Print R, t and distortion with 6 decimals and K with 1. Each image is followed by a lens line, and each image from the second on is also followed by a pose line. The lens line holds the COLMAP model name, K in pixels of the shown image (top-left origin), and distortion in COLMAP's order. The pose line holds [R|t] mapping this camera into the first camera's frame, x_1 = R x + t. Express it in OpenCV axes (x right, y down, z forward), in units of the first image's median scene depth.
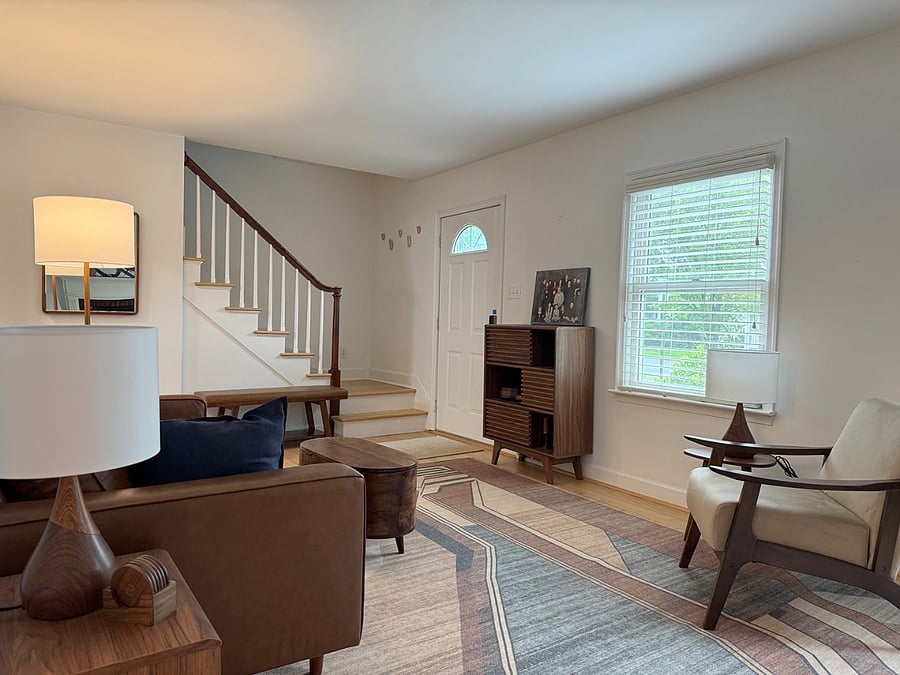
lens RADIAL K [[634.2, 0, 452.9], [0, 634.2, 336.5], [0, 0, 1]] dist [0.019310, -0.048932]
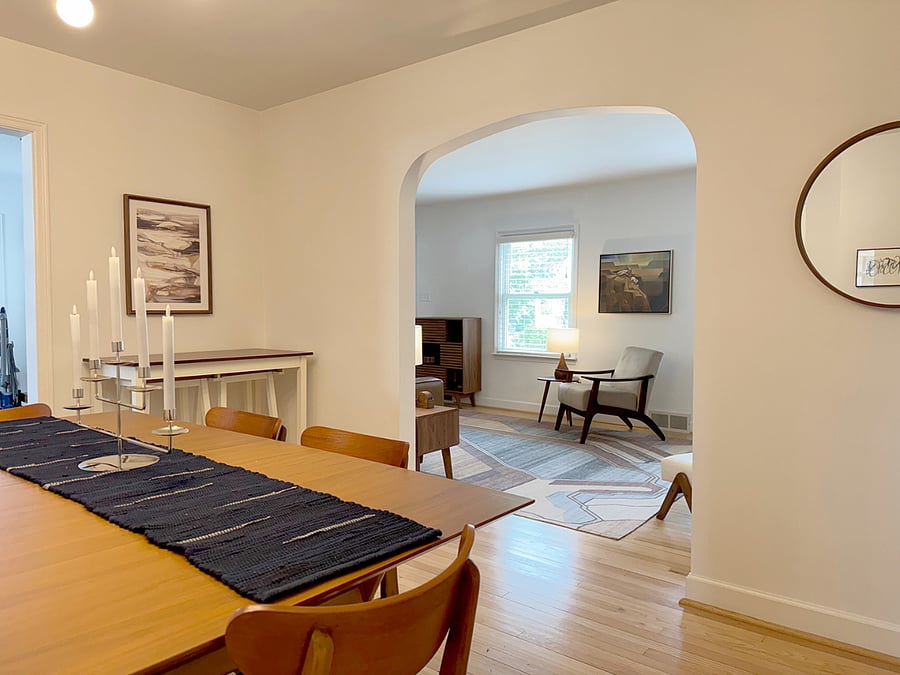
lens RADIAL K [[634.2, 0, 444.4], [0, 634.2, 338.0], [0, 0, 1]] dist [0.019310, -0.048932]
pose [[0.885736, -0.030959, 0.463156, -0.701377], [0.027600, 0.999521, 0.014030, 0.012844], [-0.463368, 0.000357, 0.886166, -0.522329]]
